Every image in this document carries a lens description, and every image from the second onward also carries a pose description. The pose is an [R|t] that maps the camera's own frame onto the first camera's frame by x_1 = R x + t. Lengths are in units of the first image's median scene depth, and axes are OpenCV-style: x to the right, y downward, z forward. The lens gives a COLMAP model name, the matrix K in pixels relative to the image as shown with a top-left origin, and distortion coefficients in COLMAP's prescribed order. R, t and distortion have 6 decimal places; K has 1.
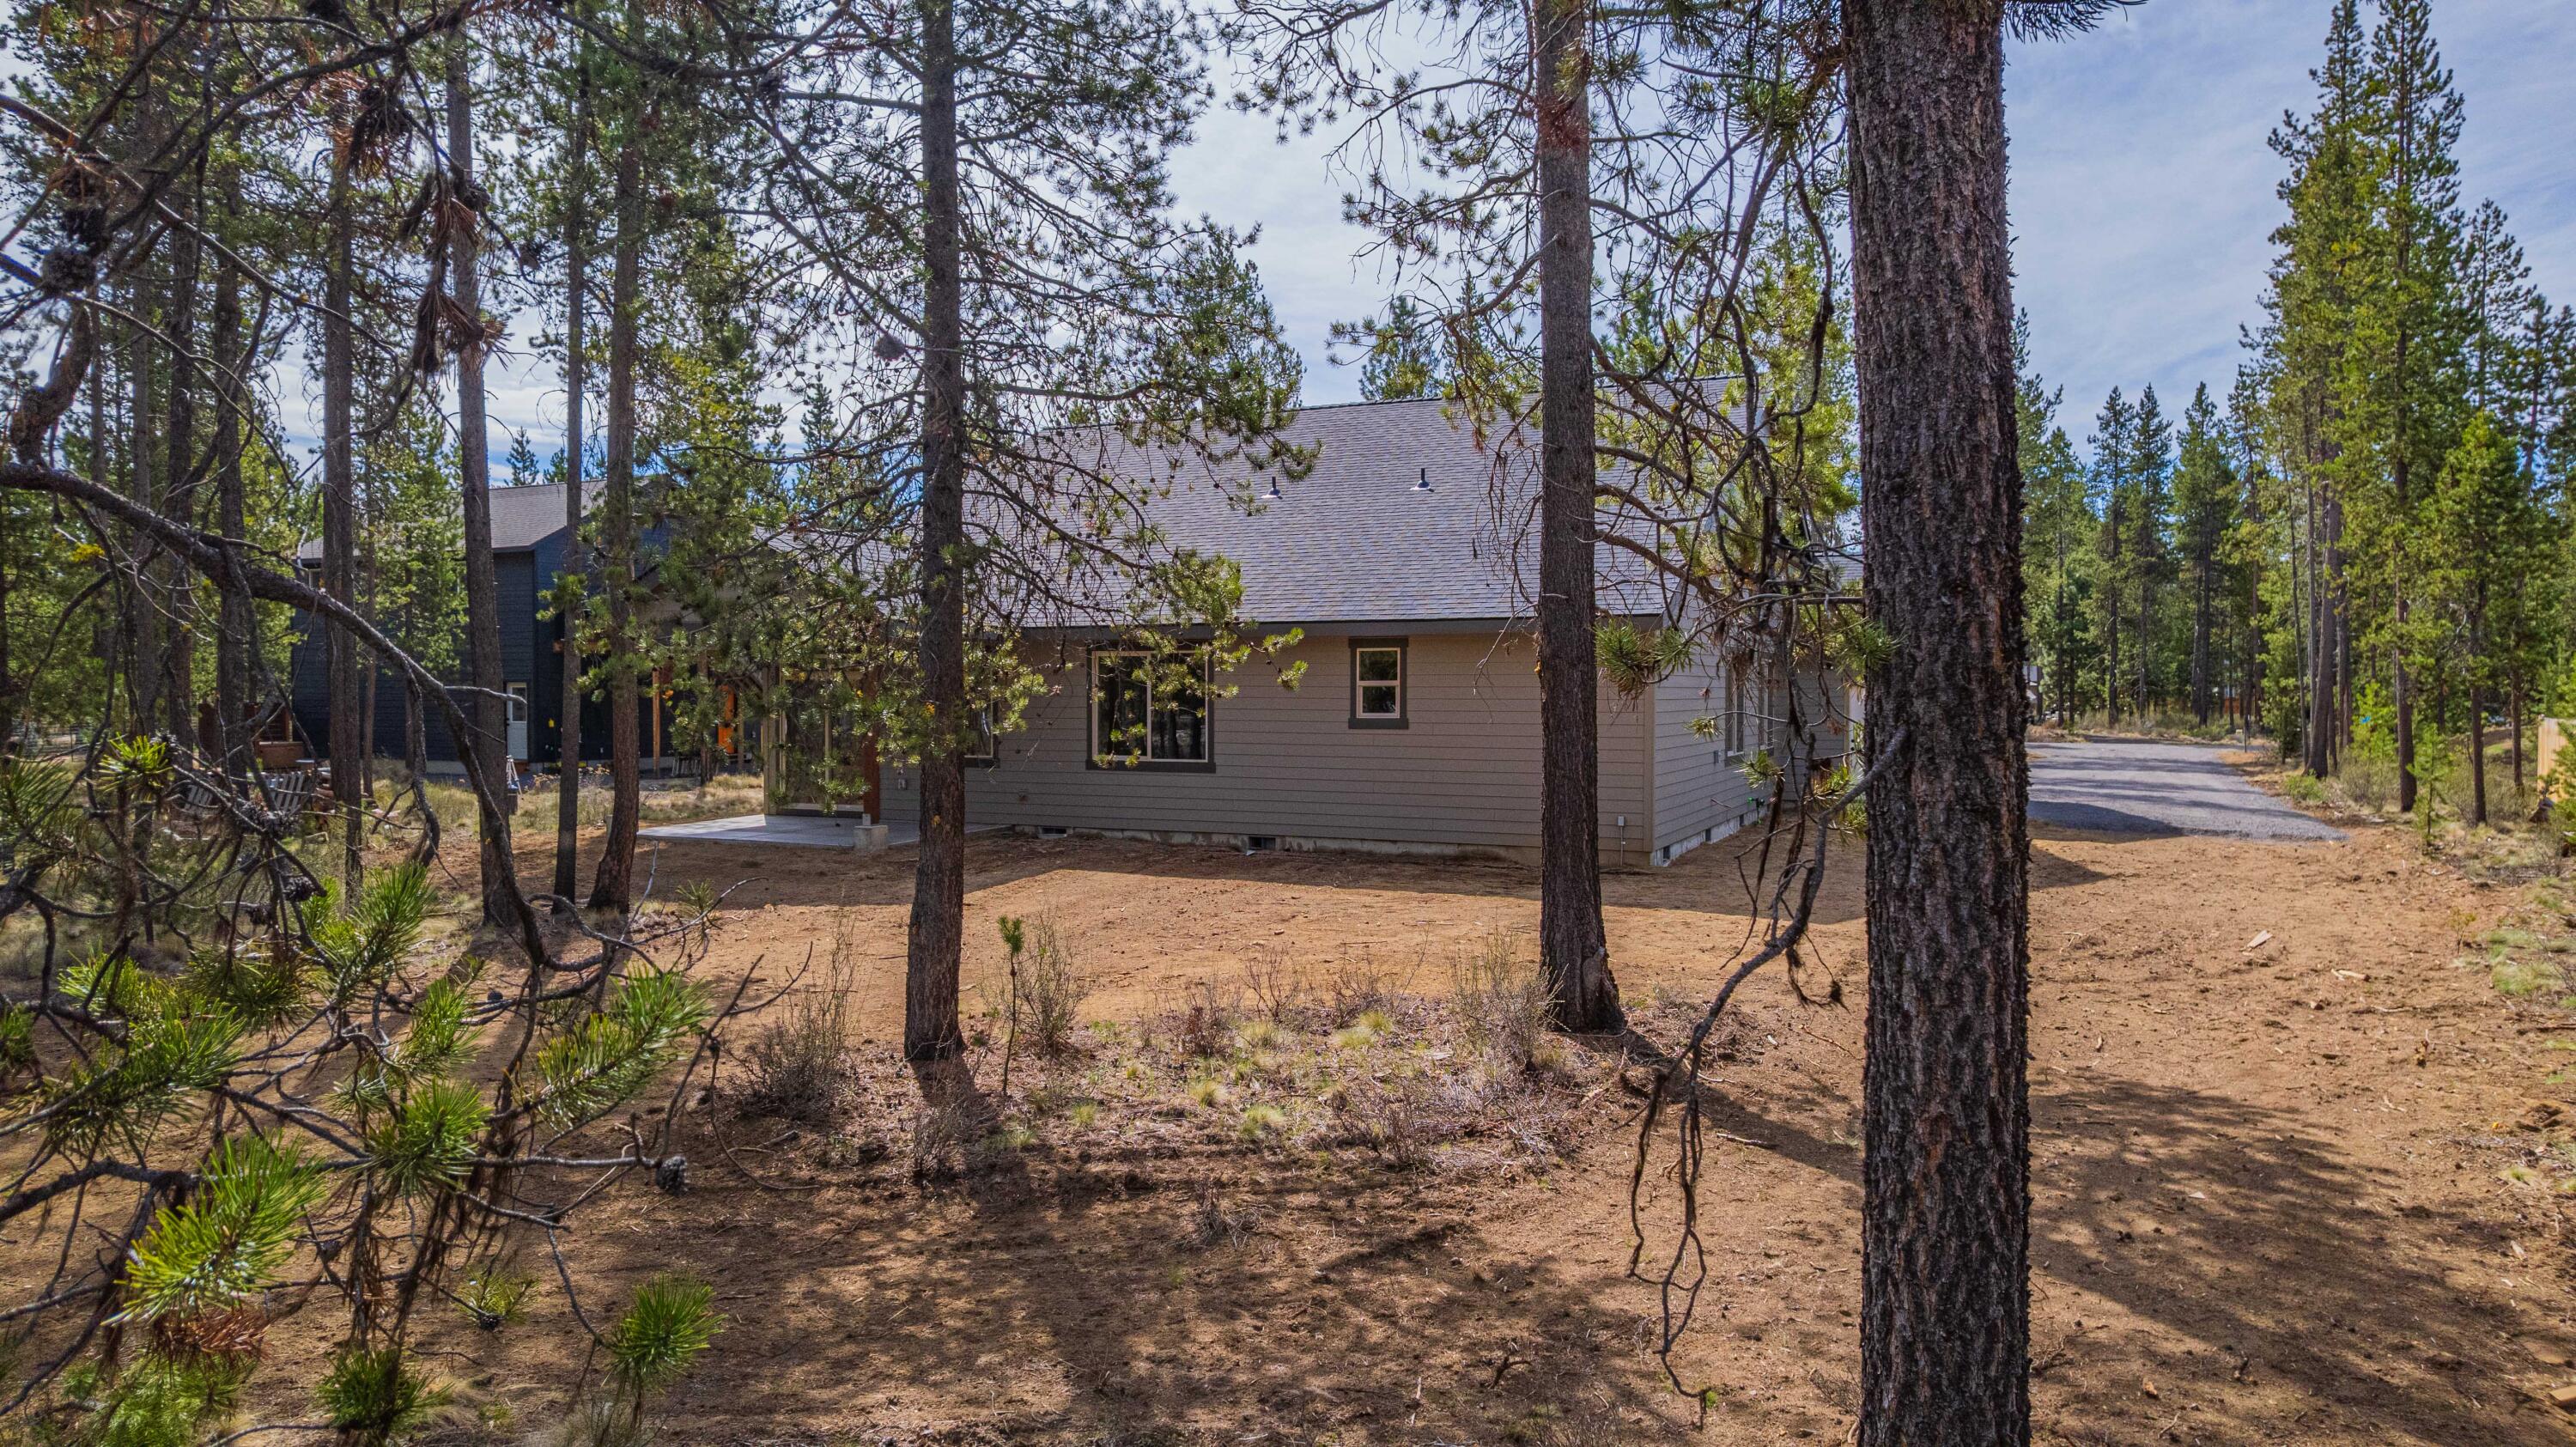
lens RADIAL K [[1700.3, 0, 1288.0], [0, 1700.3, 723.5], [0, 0, 1]] dist [-0.000862, 0.000178]
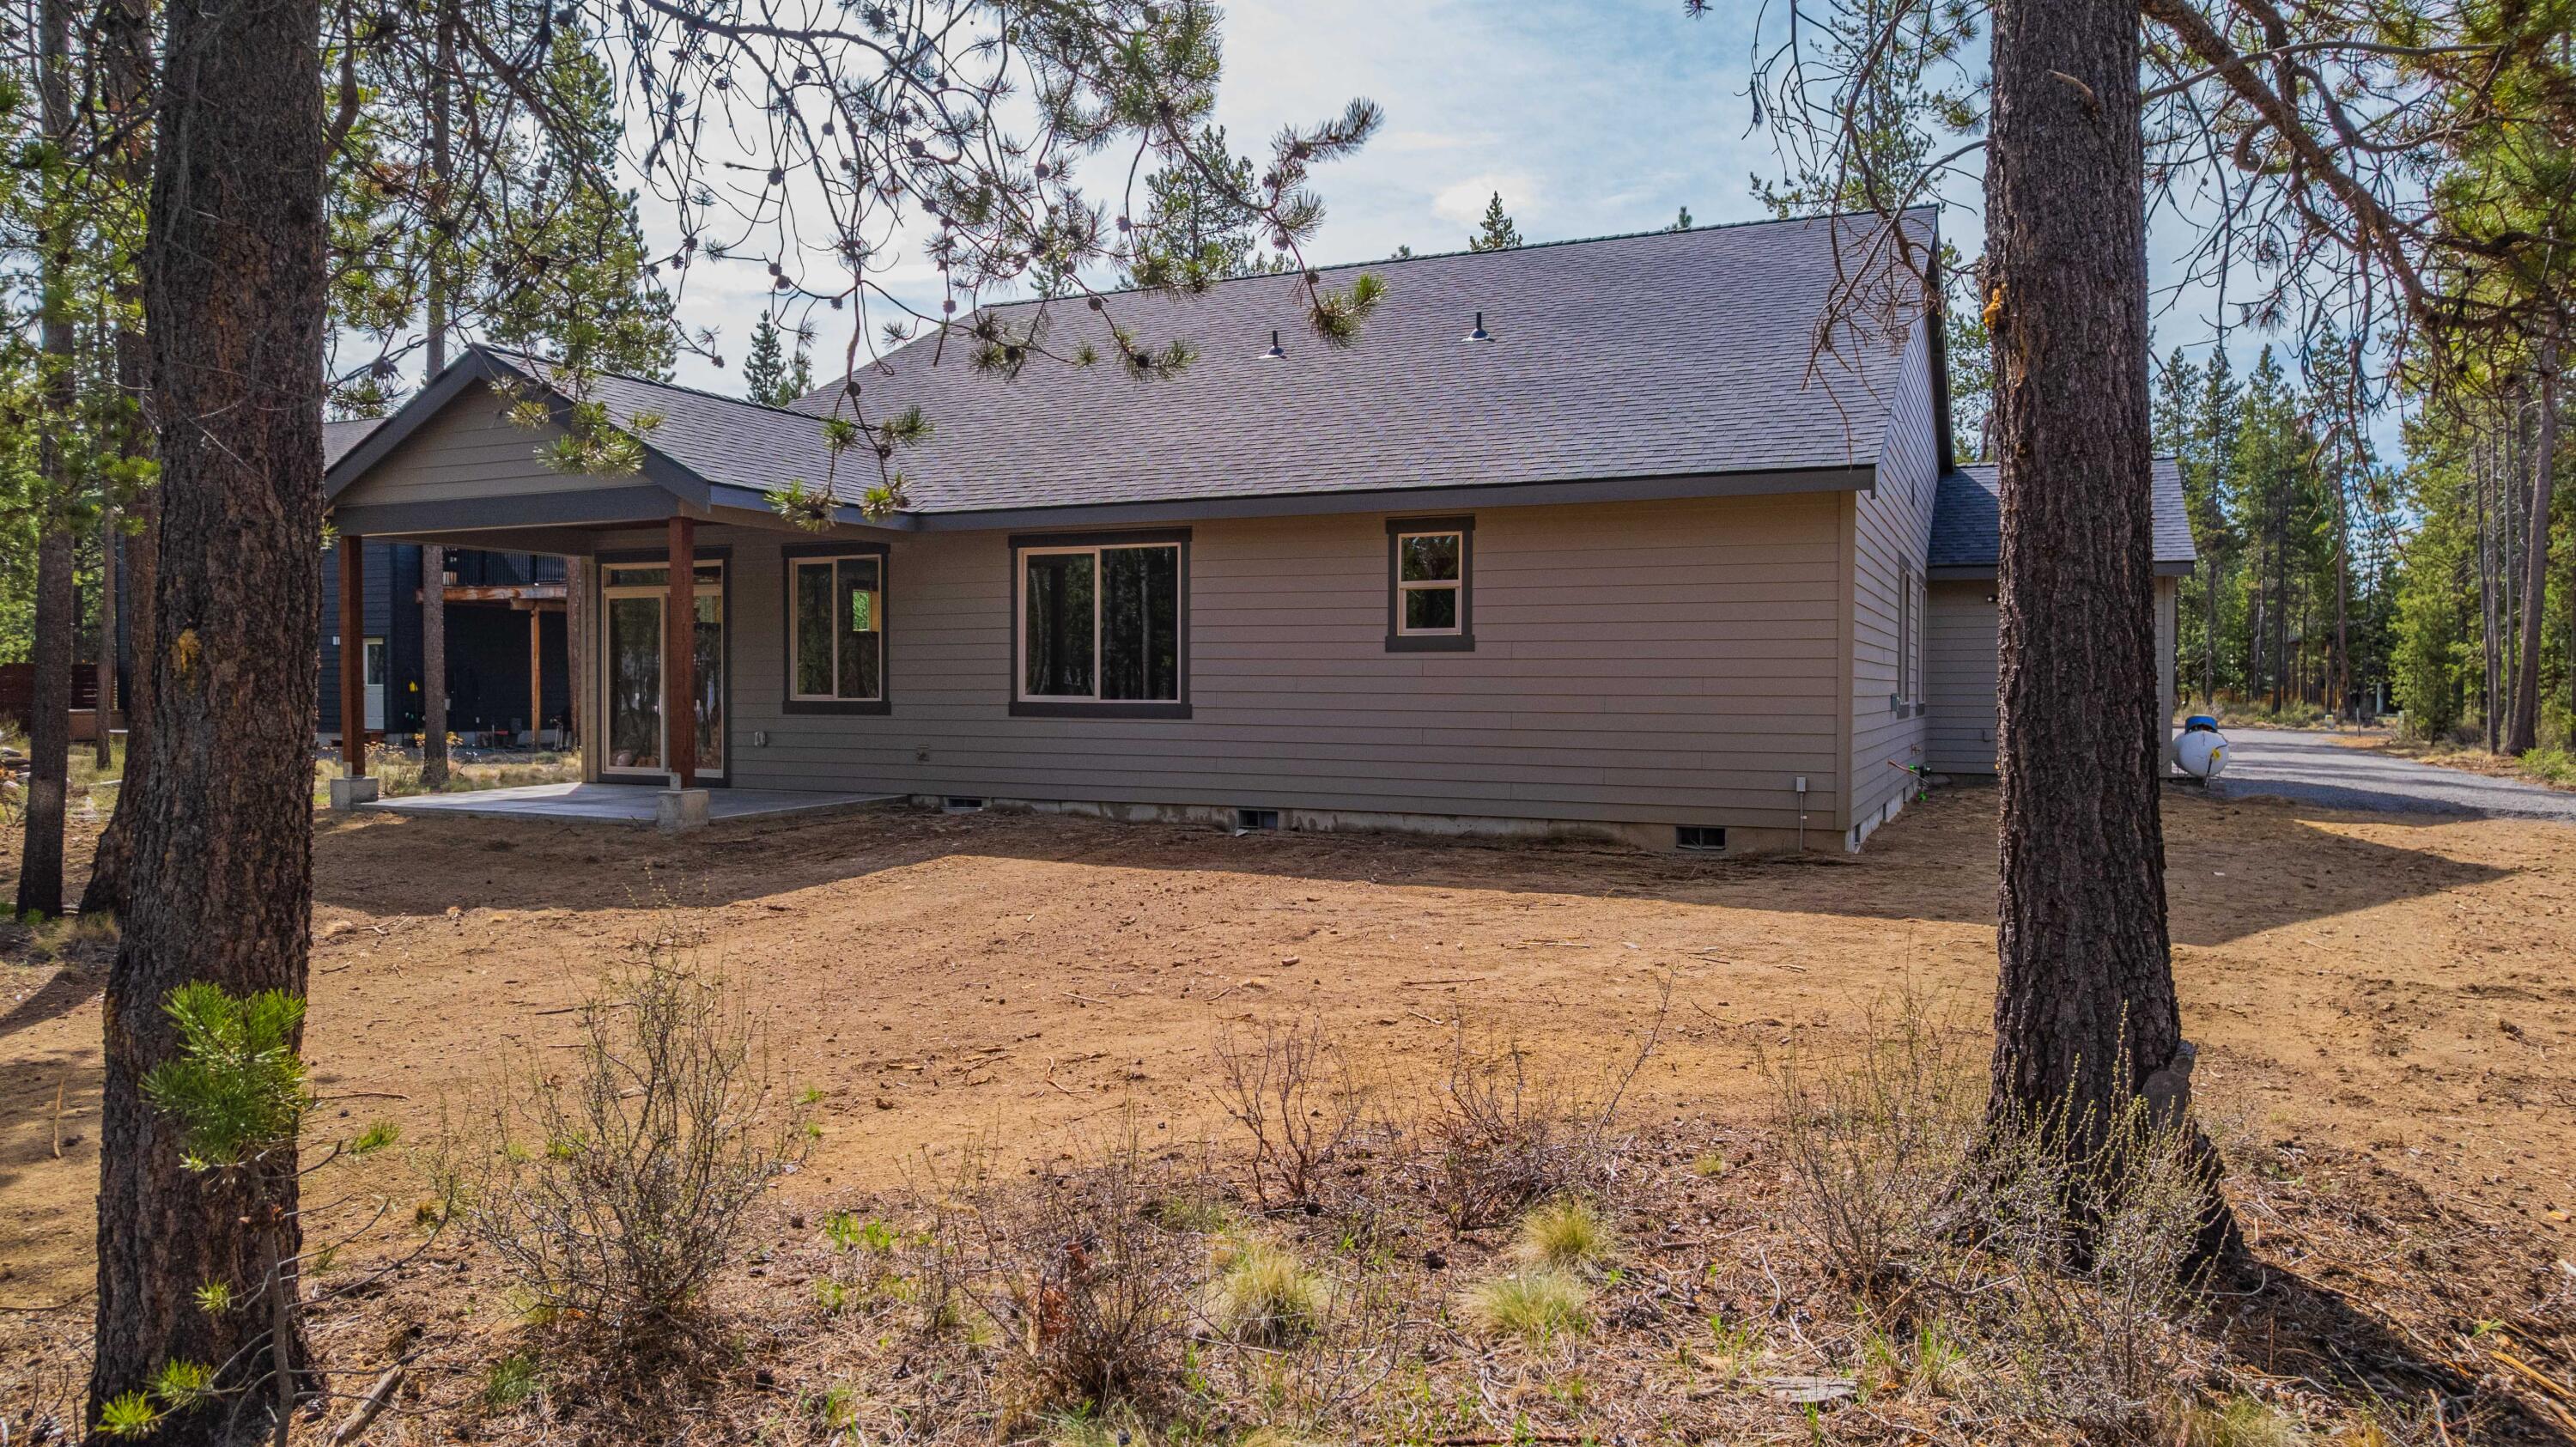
lens RADIAL K [[1700.3, 0, 1288.0], [0, 1700.3, 723.5], [0, 0, 1]] dist [-0.000862, 0.000178]
pose [[0.999987, 0.003244, 0.003959, -0.006259], [-0.003250, 0.999994, 0.001475, 0.031302], [-0.003955, -0.001488, 0.999991, 0.318174]]
